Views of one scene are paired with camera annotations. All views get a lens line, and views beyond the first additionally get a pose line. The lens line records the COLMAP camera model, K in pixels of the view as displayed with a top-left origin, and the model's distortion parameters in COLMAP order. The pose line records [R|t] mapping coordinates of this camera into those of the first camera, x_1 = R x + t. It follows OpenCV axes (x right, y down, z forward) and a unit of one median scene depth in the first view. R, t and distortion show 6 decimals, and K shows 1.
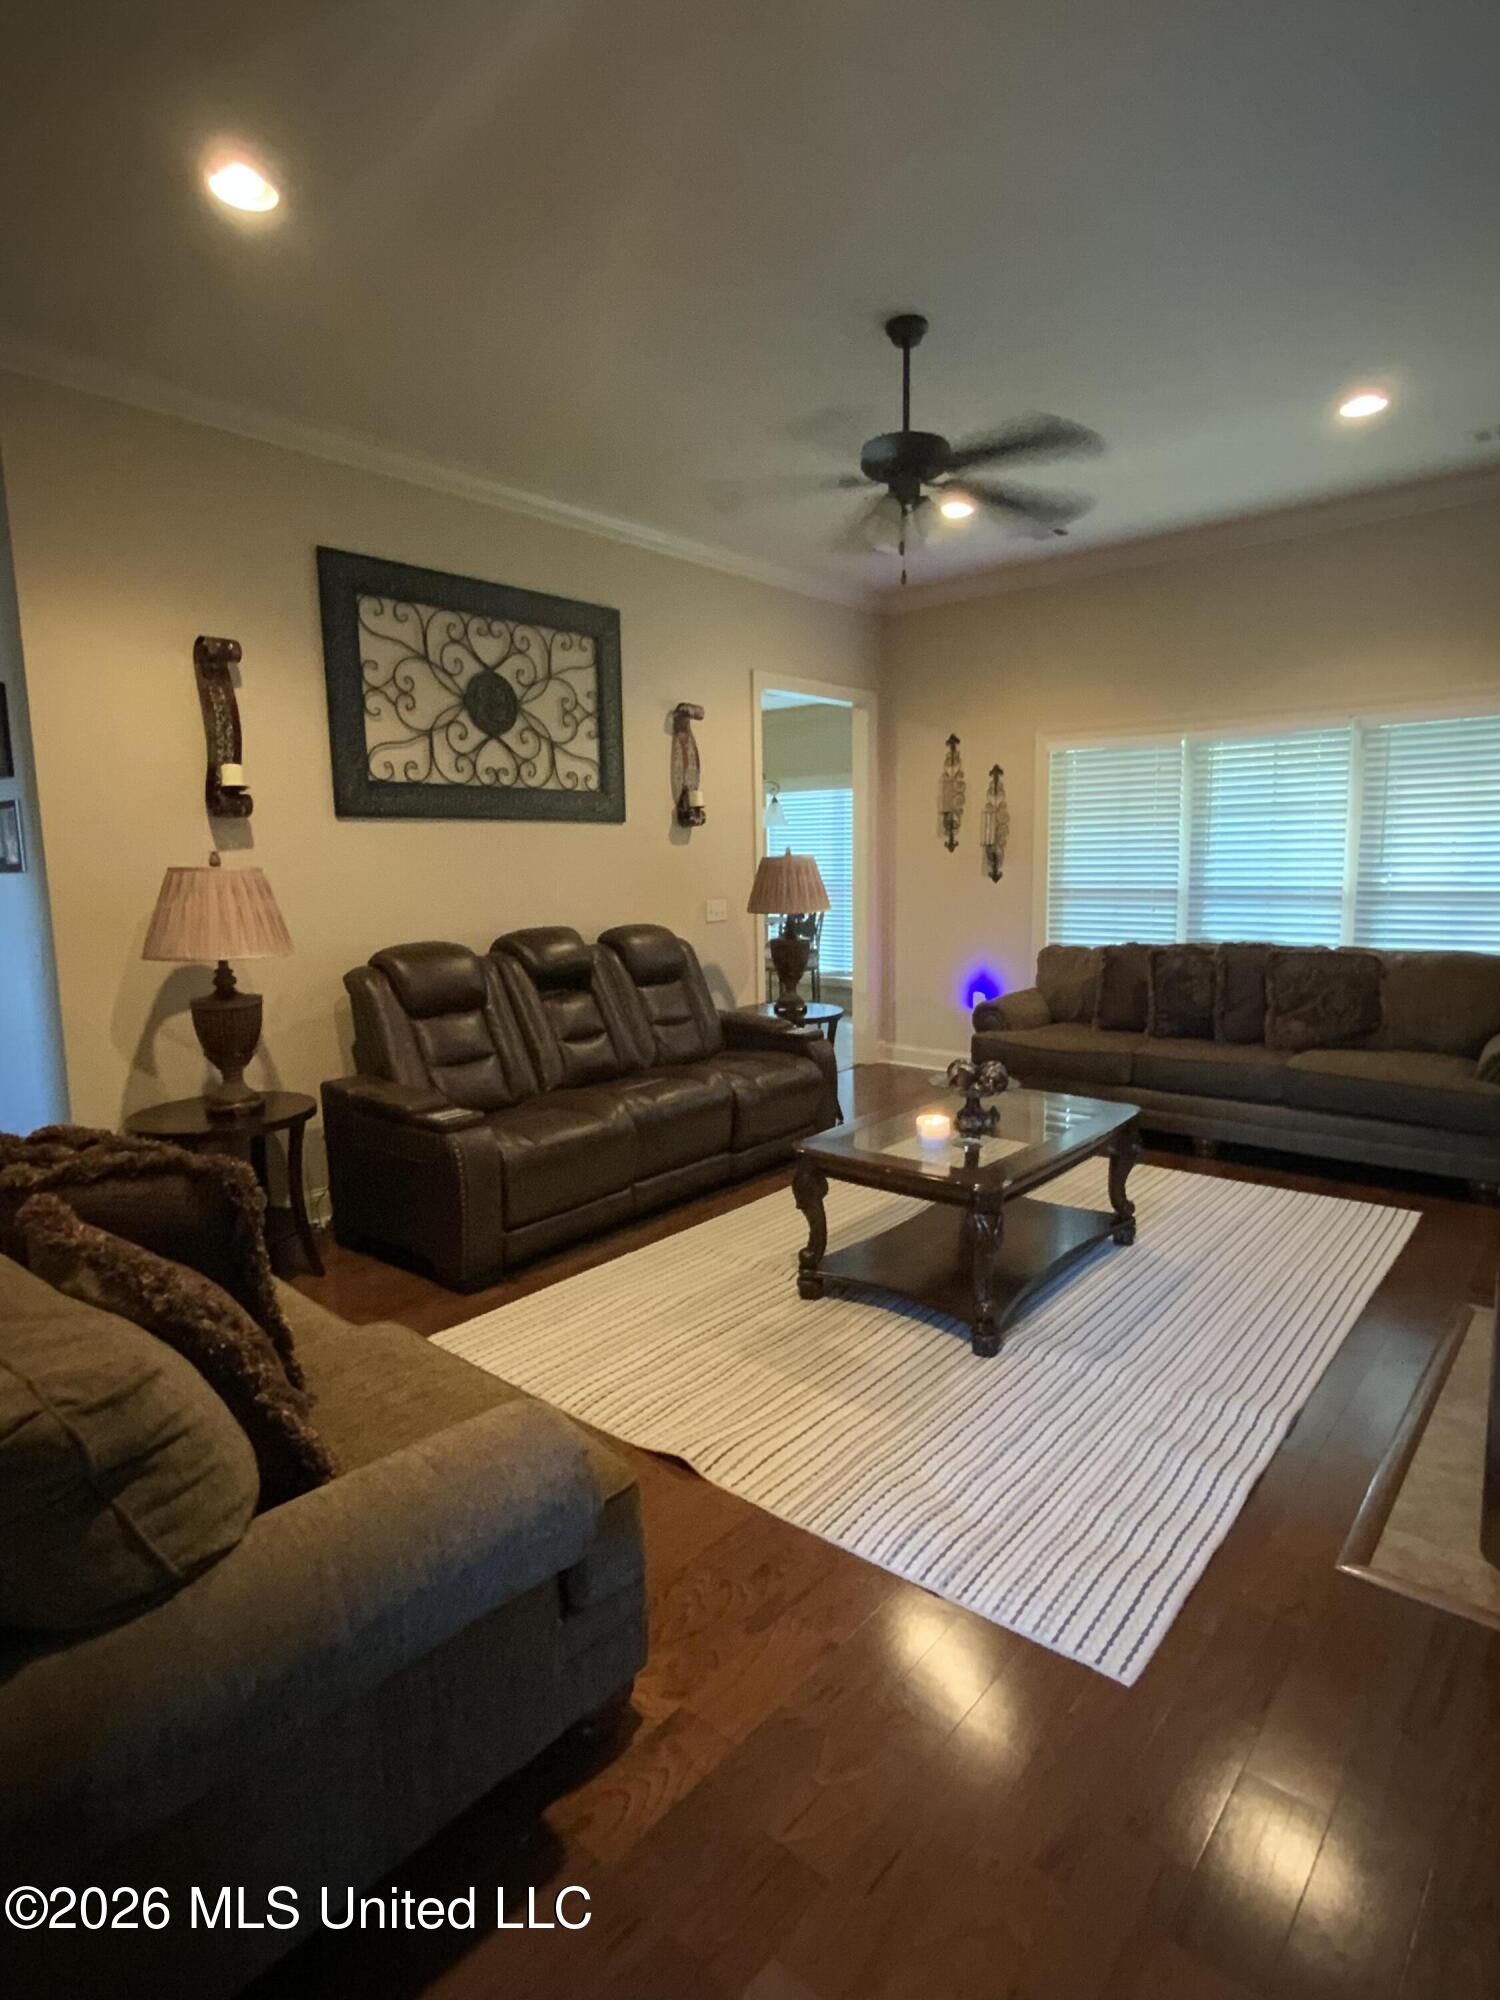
lens RADIAL K [[1050.5, 0, 748.6], [0, 1050.5, 1004.9], [0, 0, 1]] dist [0.007309, -0.010196]
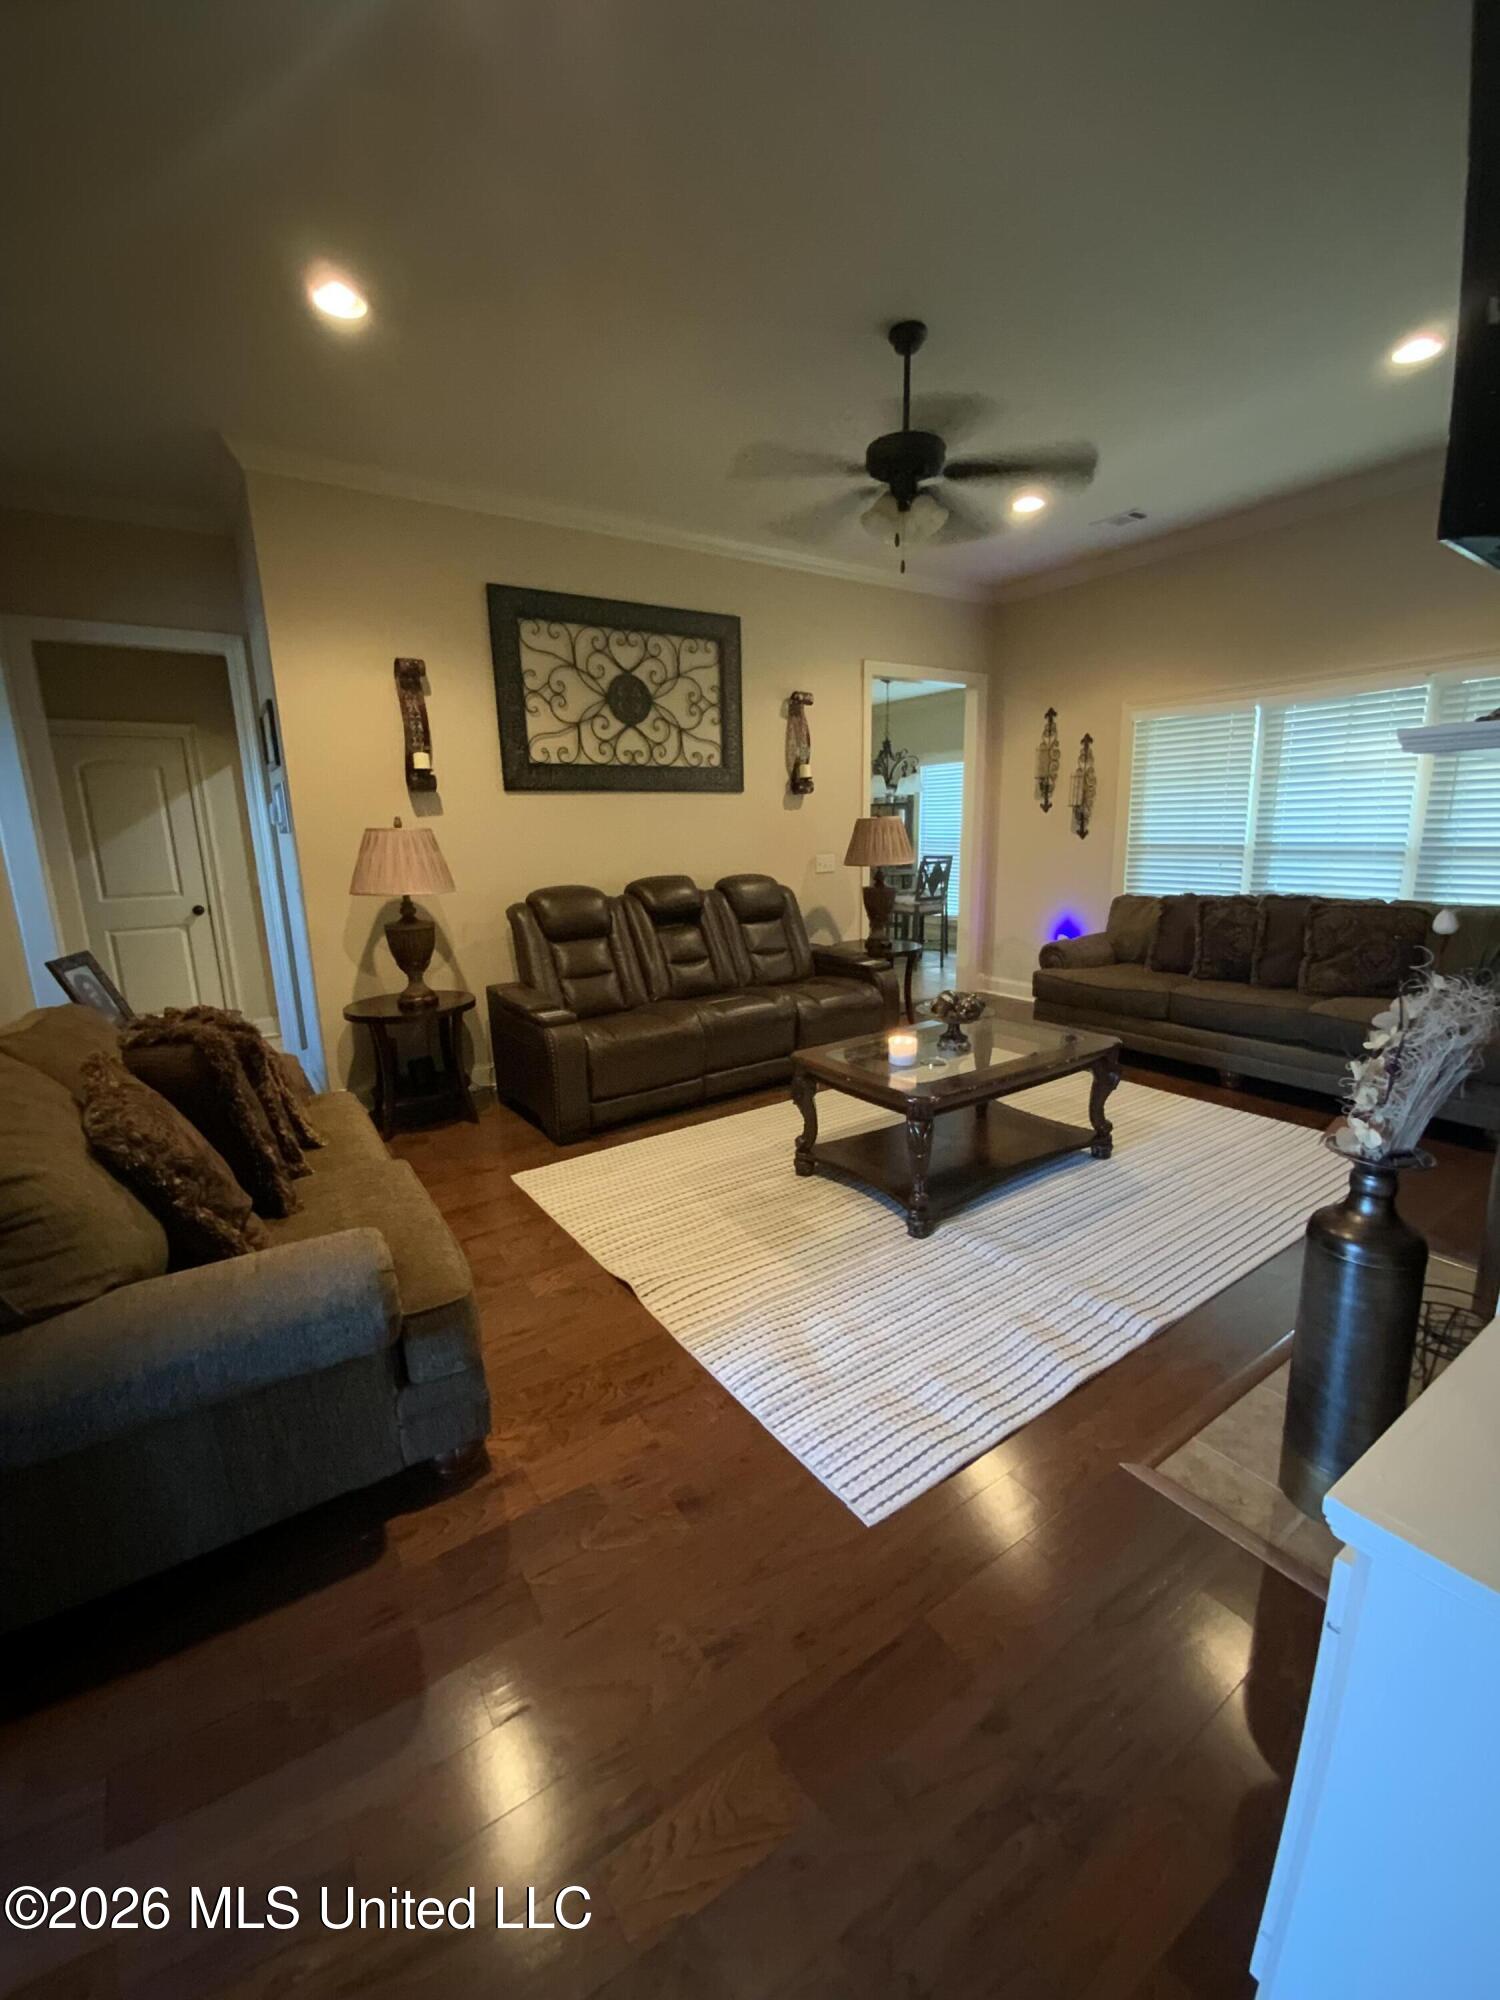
lens RADIAL K [[807.6, 0, 741.1], [0, 807.6, 1003.7], [0, 0, 1]] dist [0.011330, -0.011956]
pose [[0.965136, 0.049269, -0.257070, 0.183300], [-0.028244, 0.995993, 0.084850, -0.003026], [0.260221, -0.074631, 0.962661, 0.057517]]
